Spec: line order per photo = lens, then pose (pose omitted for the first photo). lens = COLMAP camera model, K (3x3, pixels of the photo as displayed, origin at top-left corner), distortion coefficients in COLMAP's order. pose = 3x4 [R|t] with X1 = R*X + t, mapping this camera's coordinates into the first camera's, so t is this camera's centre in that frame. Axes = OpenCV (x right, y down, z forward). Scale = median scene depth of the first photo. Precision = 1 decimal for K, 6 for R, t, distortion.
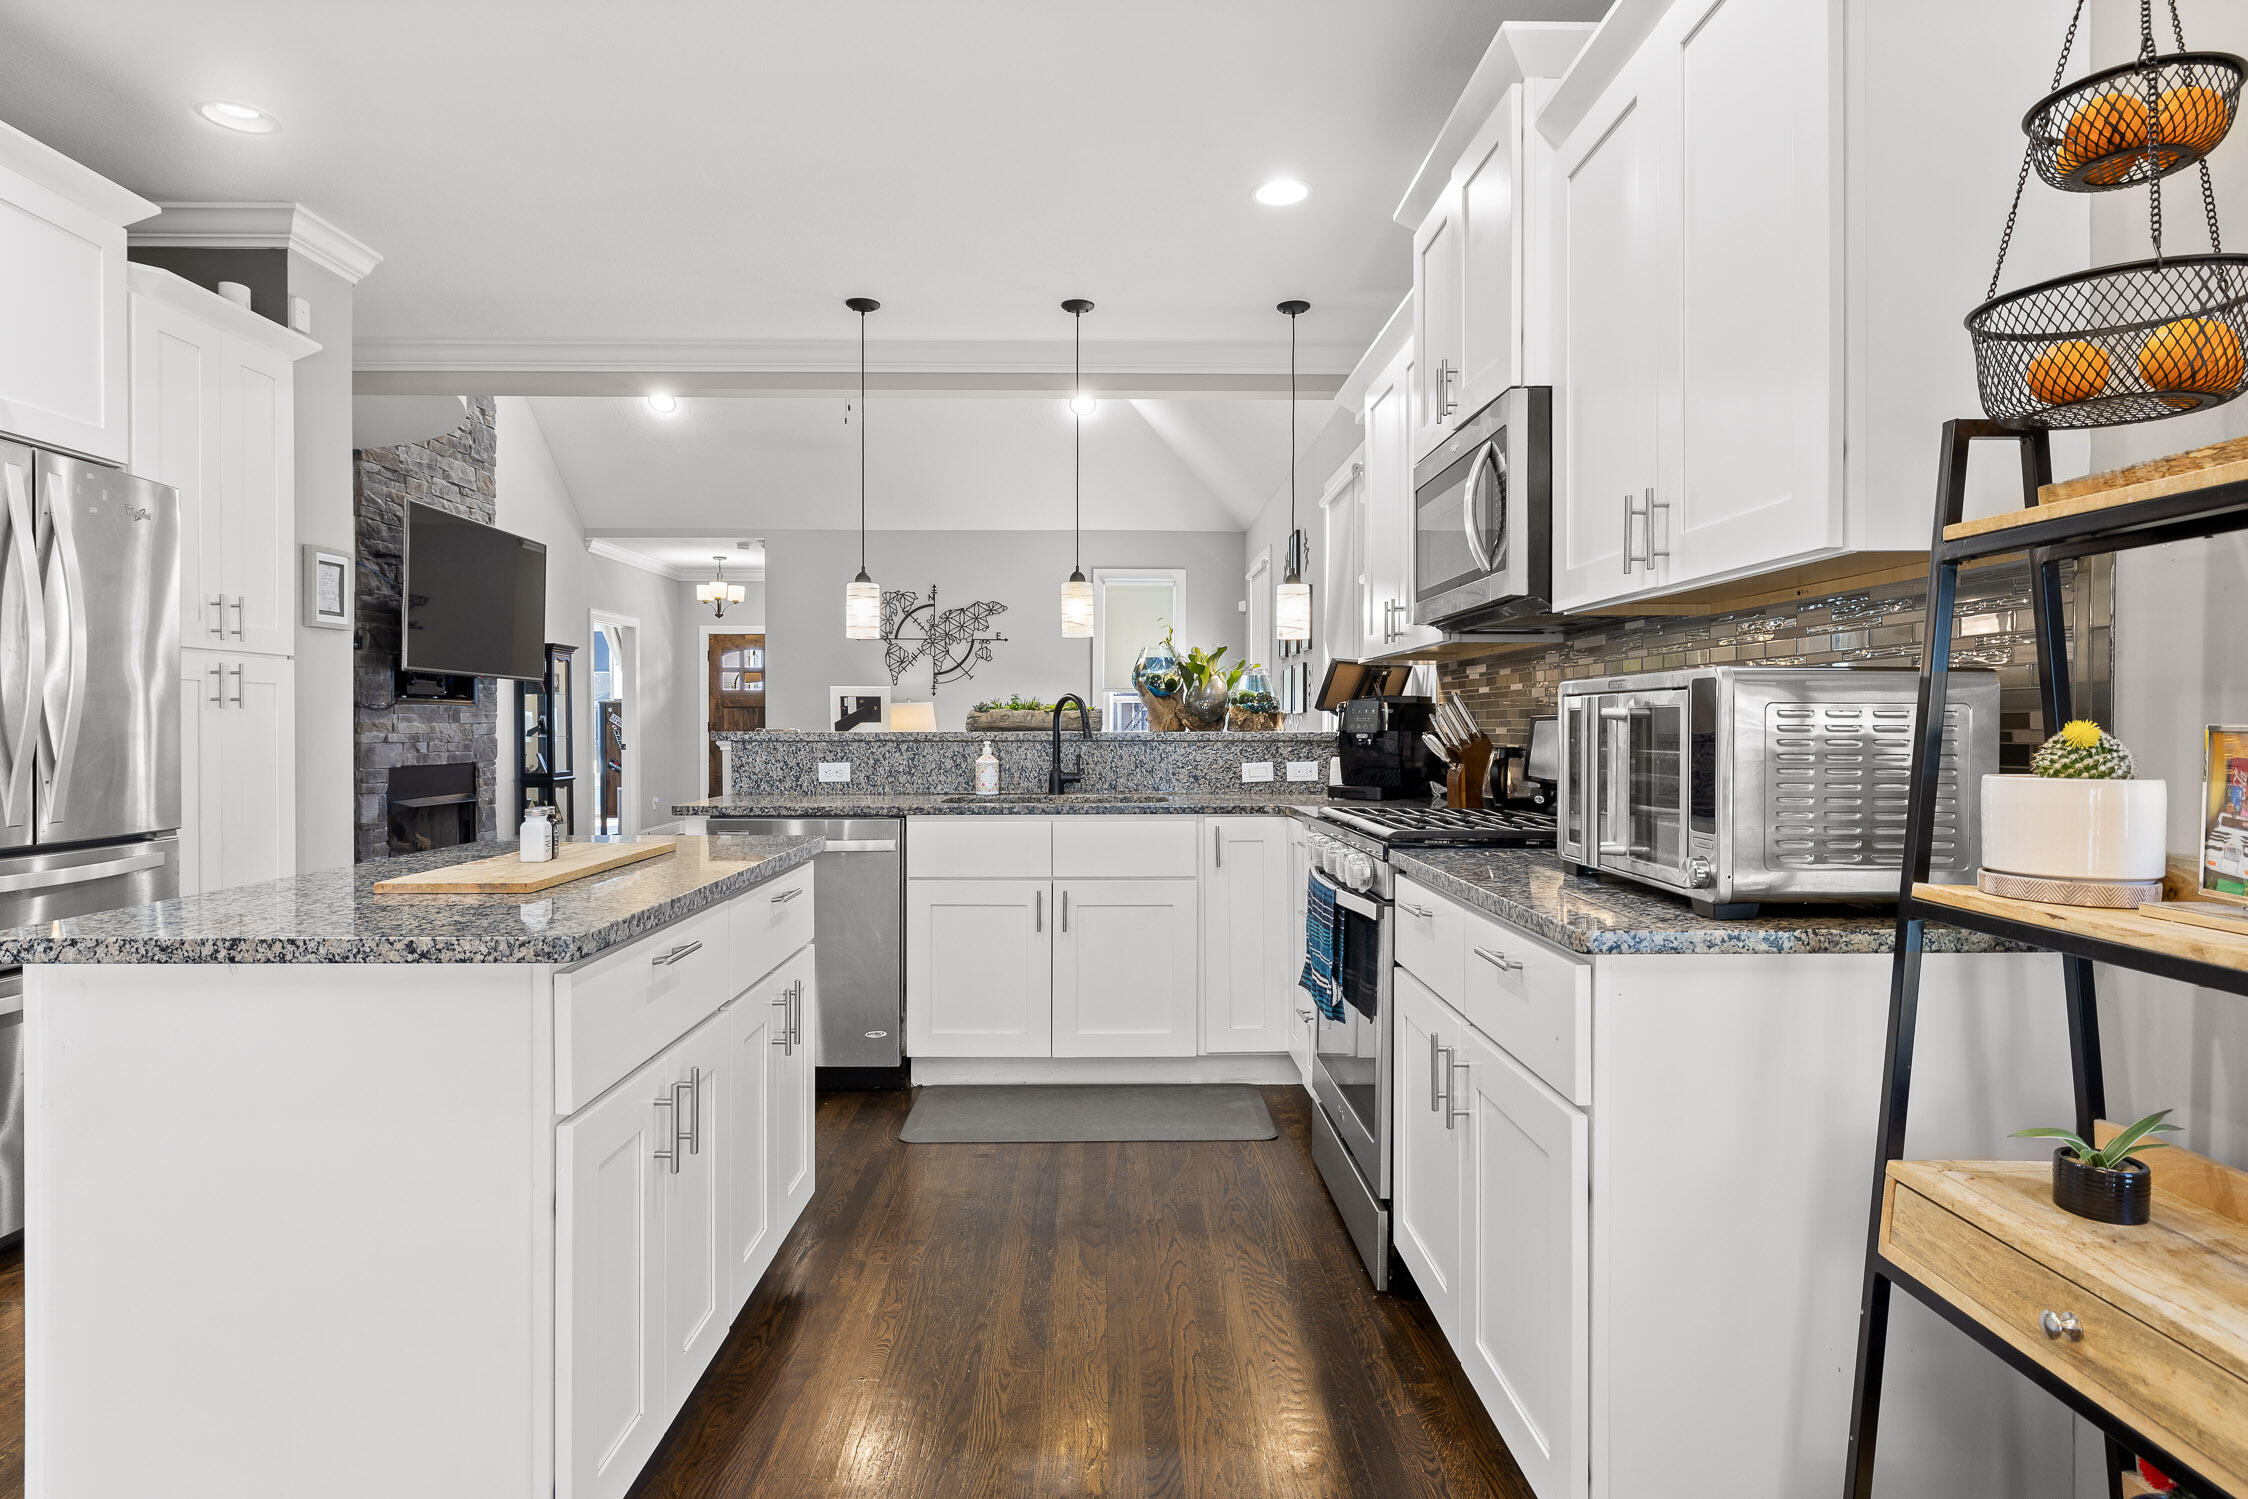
lens RADIAL K [[1204.2, 0, 1120.9], [0, 1204.2, 734.1], [0, 0, 1]] dist [-0.000145, -0.000025]
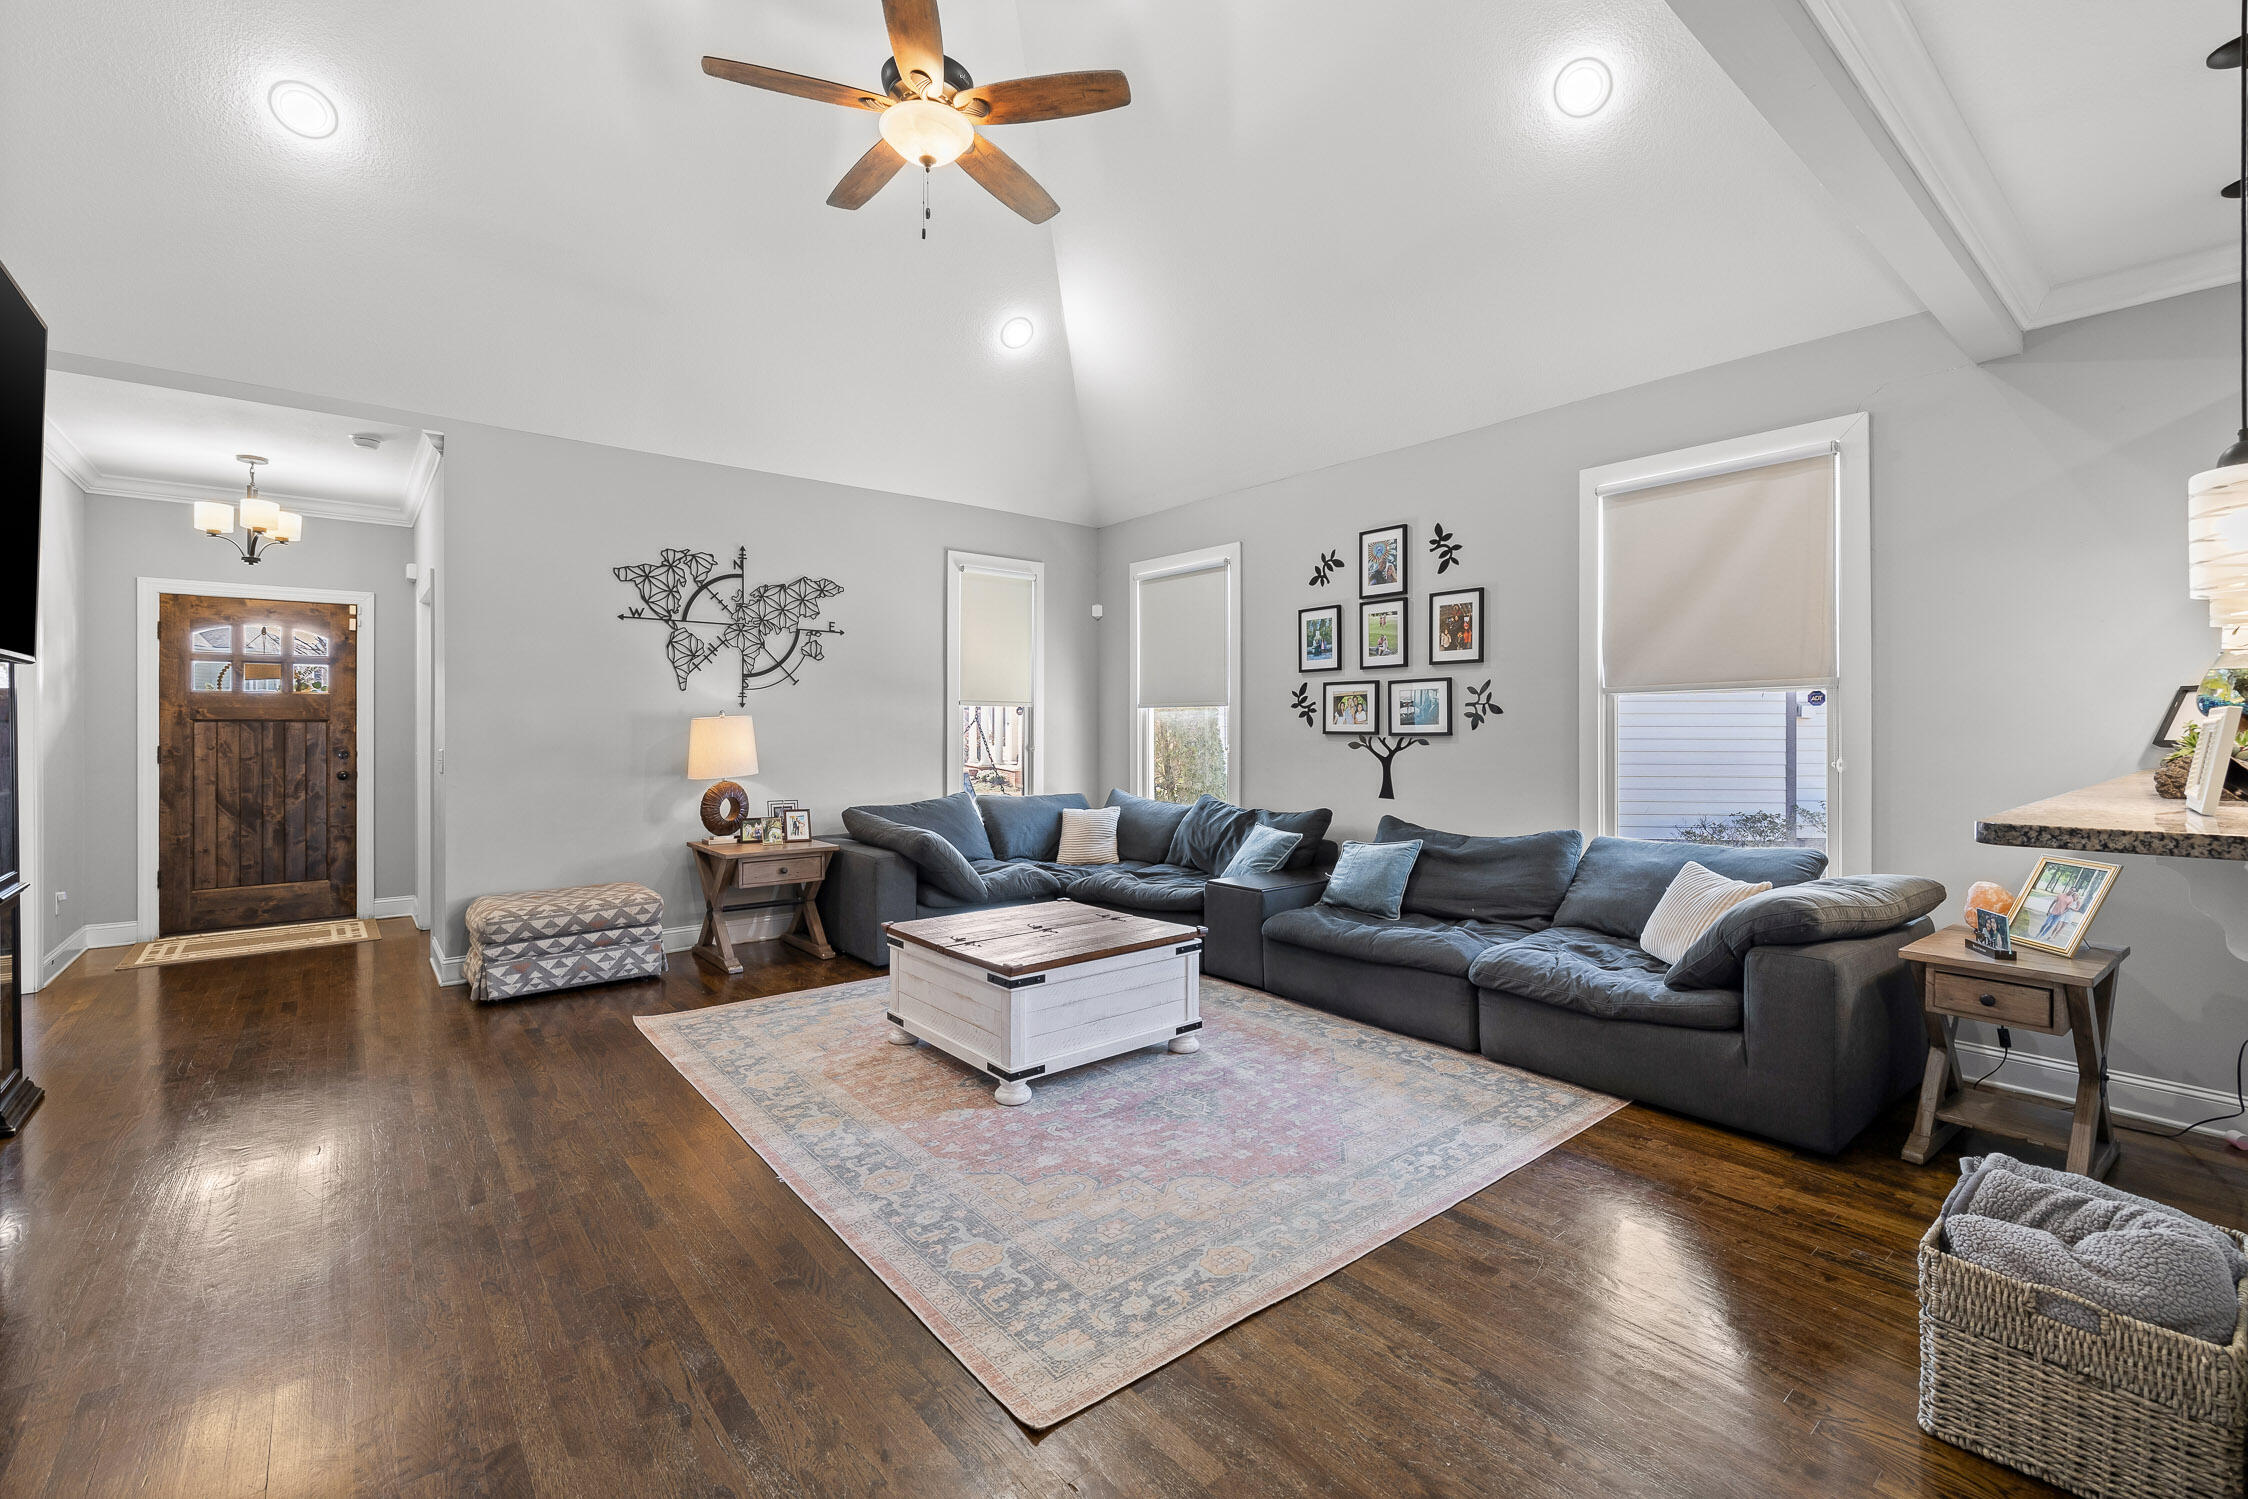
lens RADIAL K [[959.5, 0, 1125.8], [0, 959.5, 727.9], [0, 0, 1]] dist [0.000794, 0.000581]
pose [[0.780818, -0.002253, 0.624754, -0.774364], [0.007699, 0.999952, -0.006016, -0.035271], [-0.624711, 0.009507, 0.780798, 1.023119]]
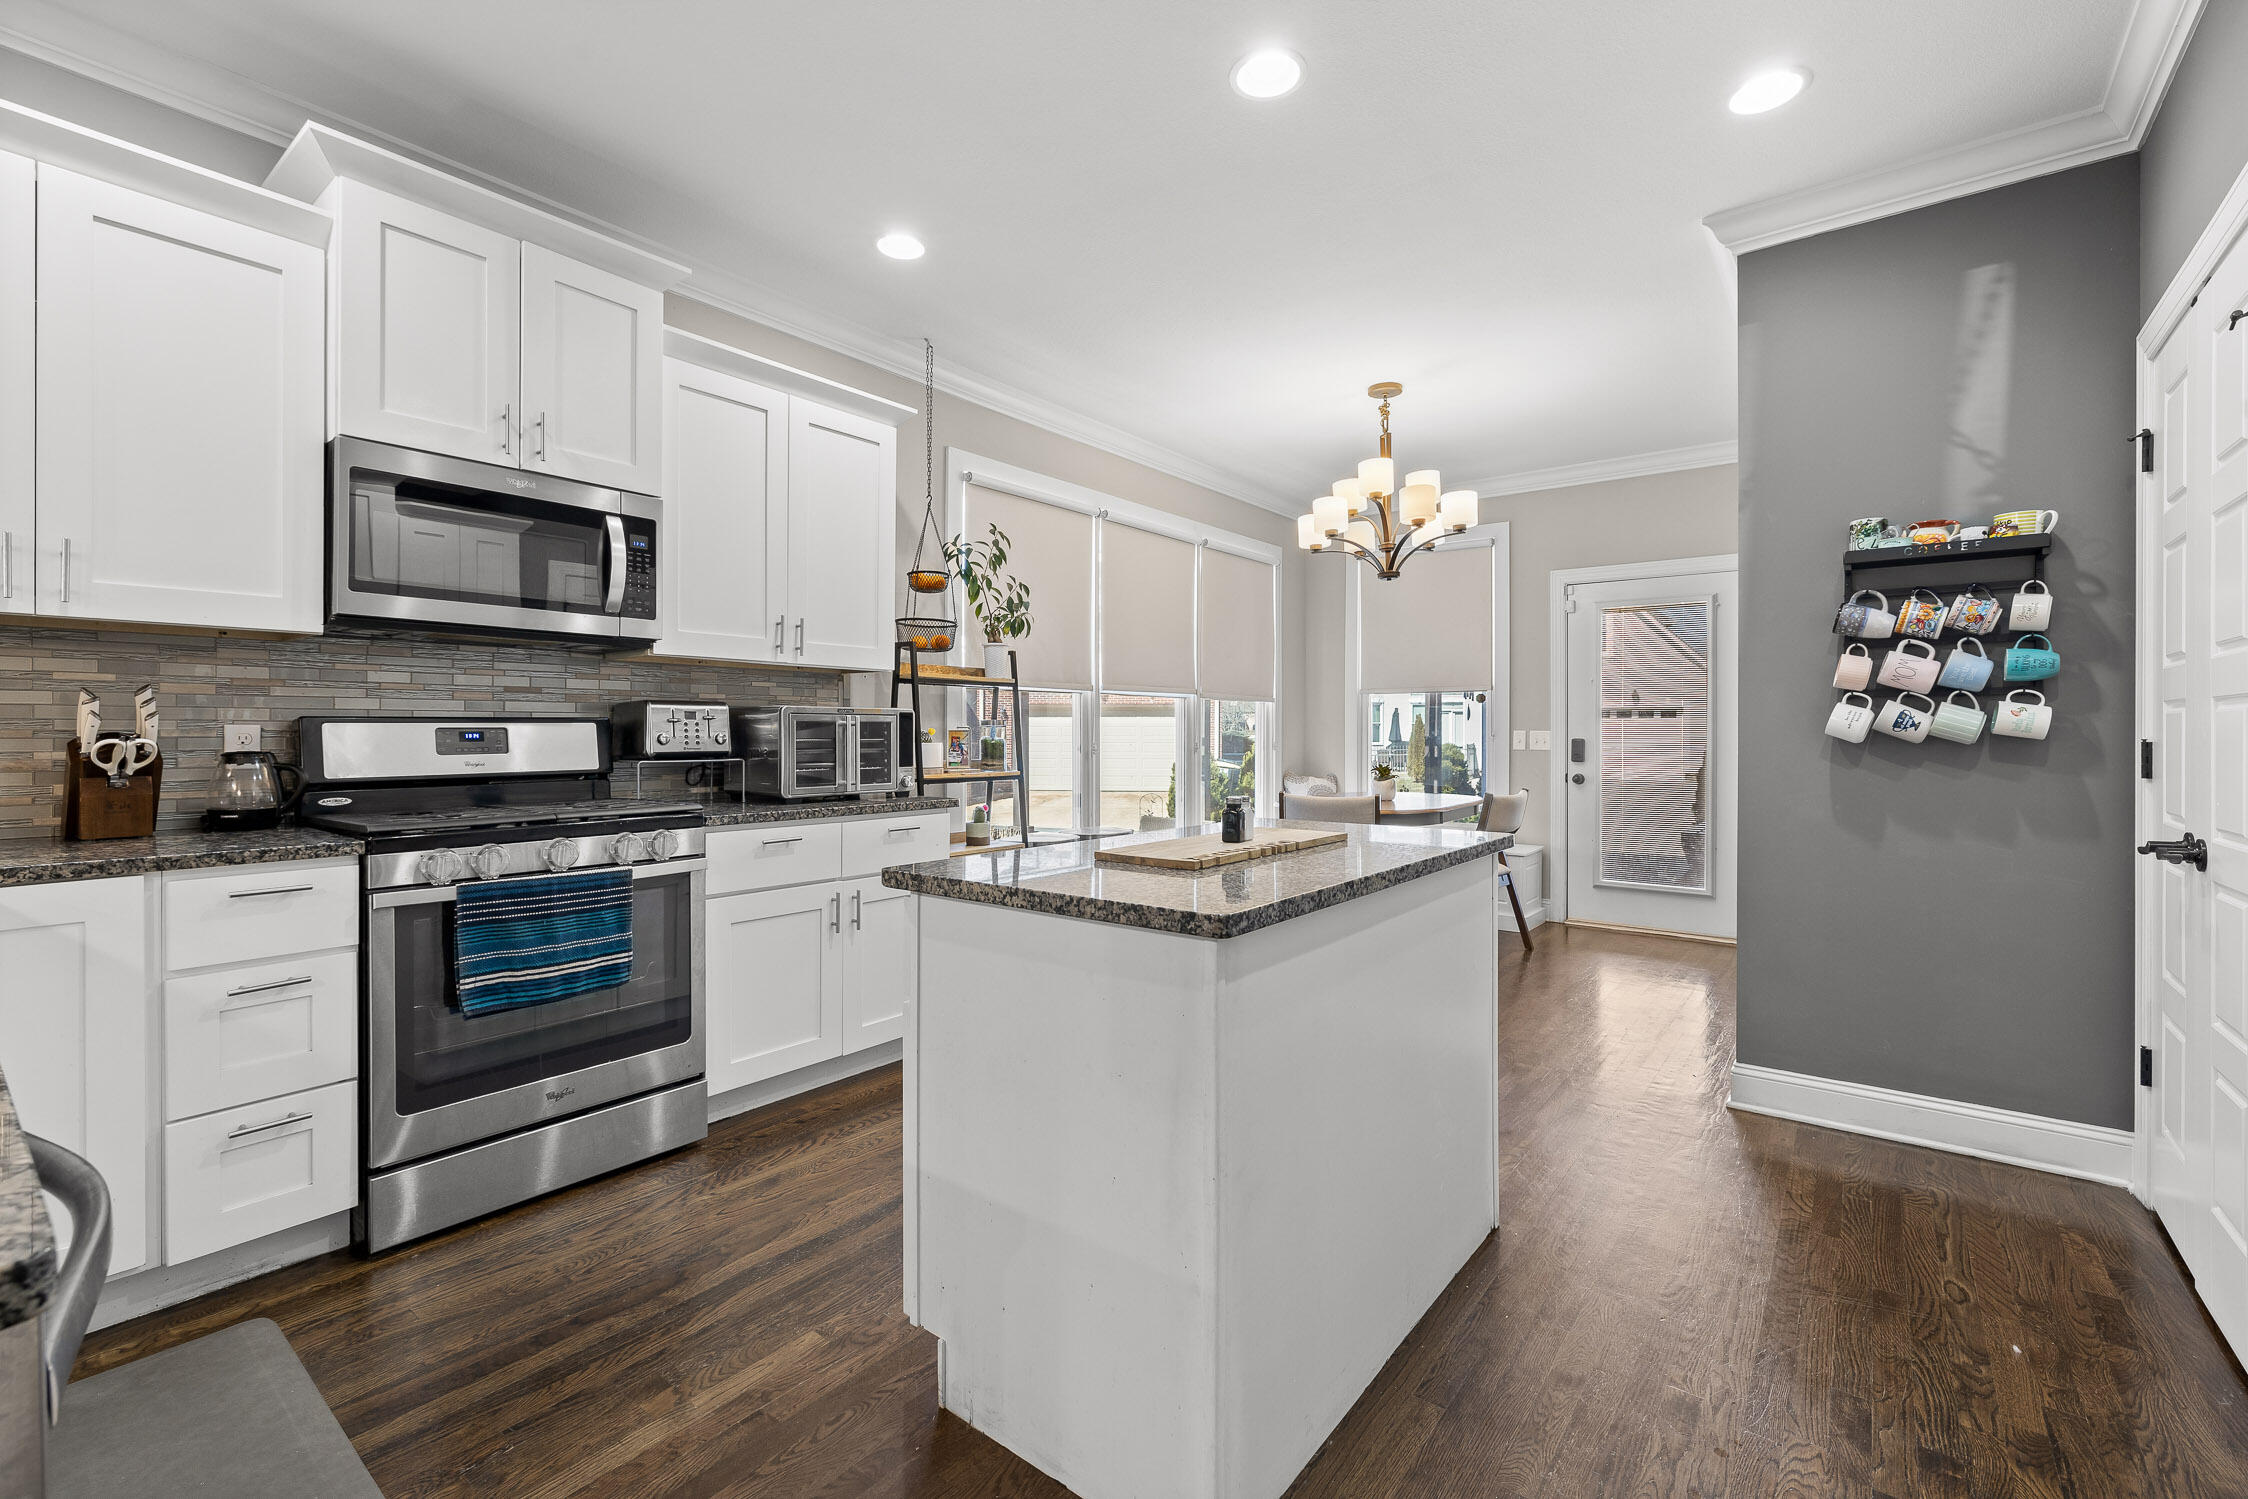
lens RADIAL K [[959.5, 0, 1125.8], [0, 959.5, 727.9], [0, 0, 1]] dist [0.000794, 0.000581]
pose [[-0.779895, 0.000706, 0.625910, -0.472637], [0.003006, 0.999992, 0.002618, -0.004880], [-0.625903, 0.003923, -0.779891, 0.862214]]
